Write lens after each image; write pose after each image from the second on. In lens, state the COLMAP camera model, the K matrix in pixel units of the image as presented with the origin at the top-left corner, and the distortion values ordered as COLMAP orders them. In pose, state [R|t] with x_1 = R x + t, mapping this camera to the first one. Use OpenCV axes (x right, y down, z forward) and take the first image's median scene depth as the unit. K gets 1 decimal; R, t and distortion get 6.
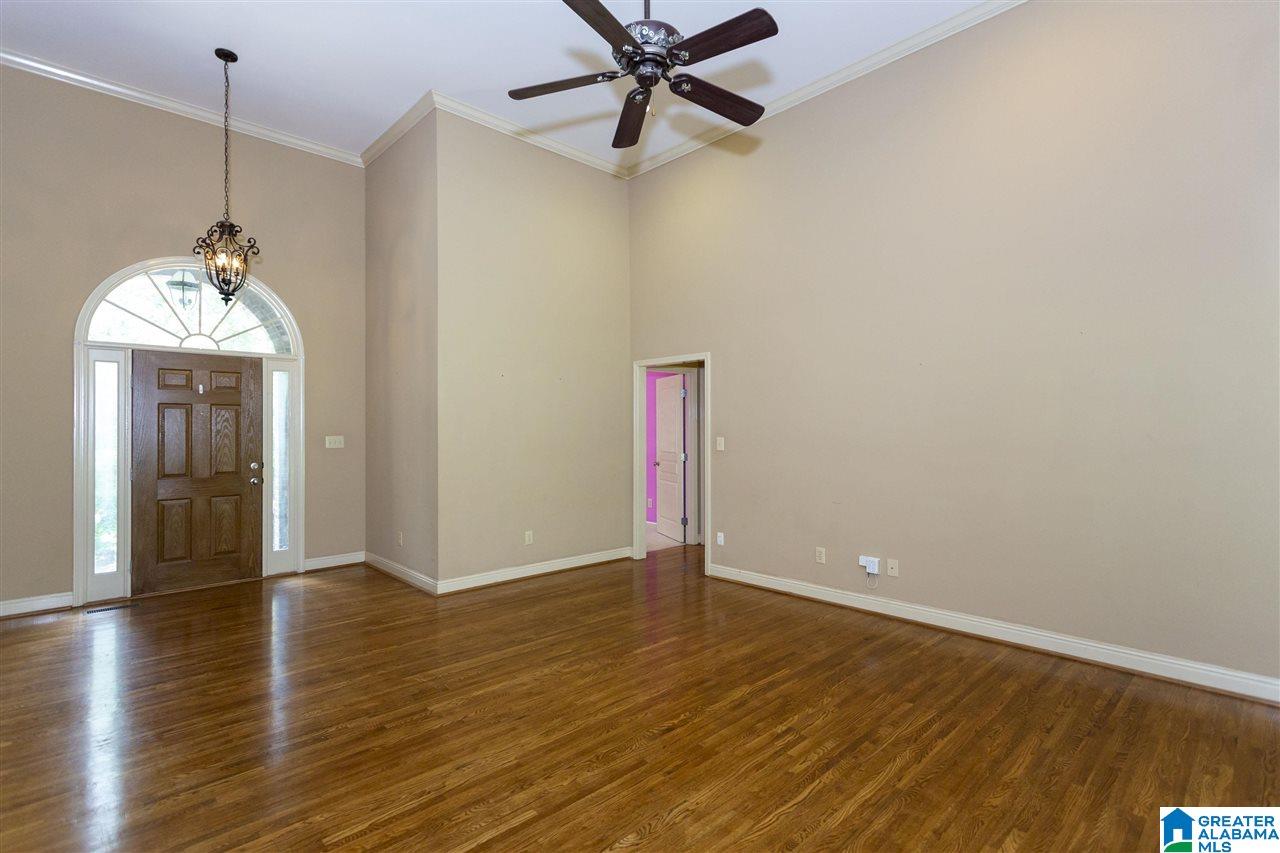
lens RADIAL K [[590.8, 0, 632.7], [0, 590.8, 424.9], [0, 0, 1]] dist [-0.000003, 0.000356]
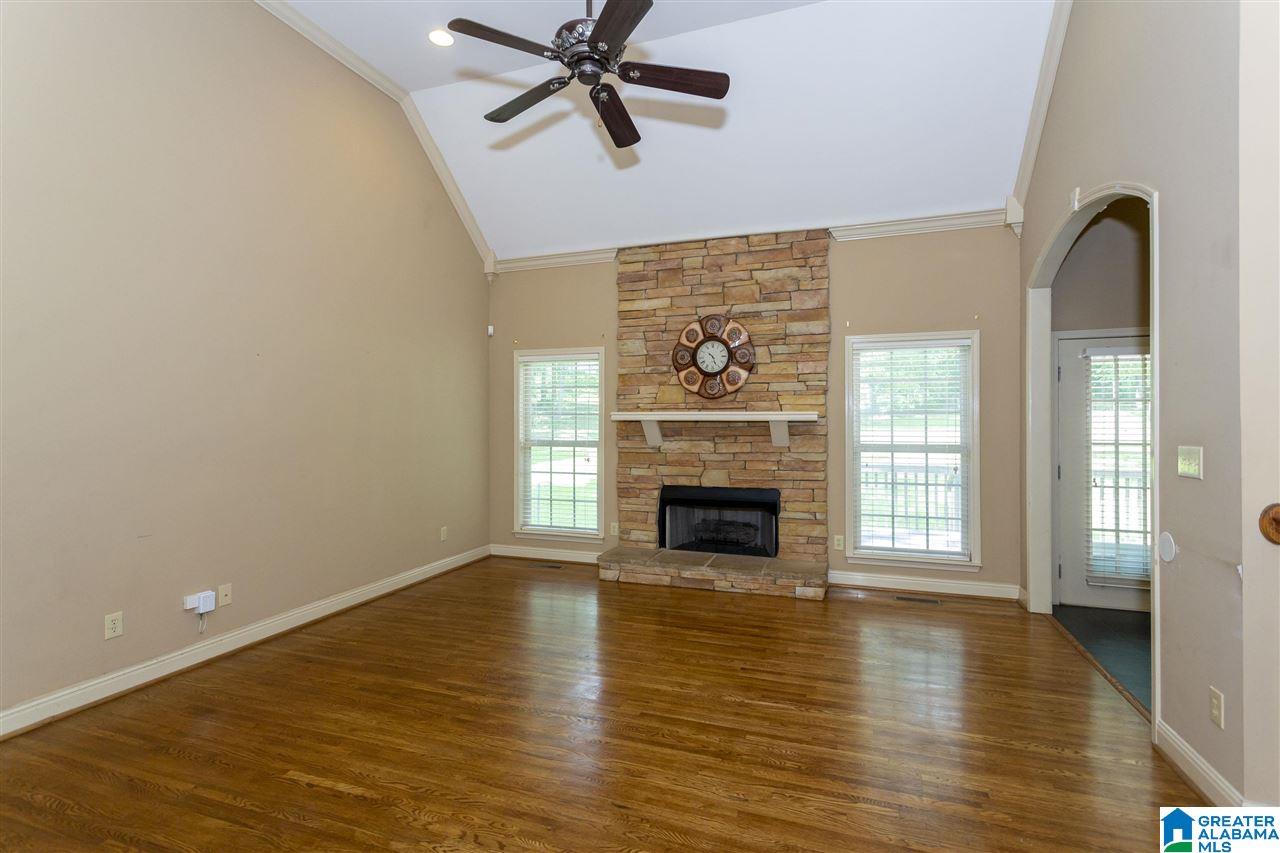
lens RADIAL K [[606.1, 0, 641.7], [0, 606.1, 423.0], [0, 0, 1]] dist [0.003931, 0.000866]
pose [[-0.465384, 0.007743, 0.885075, -0.779327], [-0.001747, 0.999952, -0.009666, 0.010847], [-0.885107, -0.006045, -0.465348, 1.172019]]
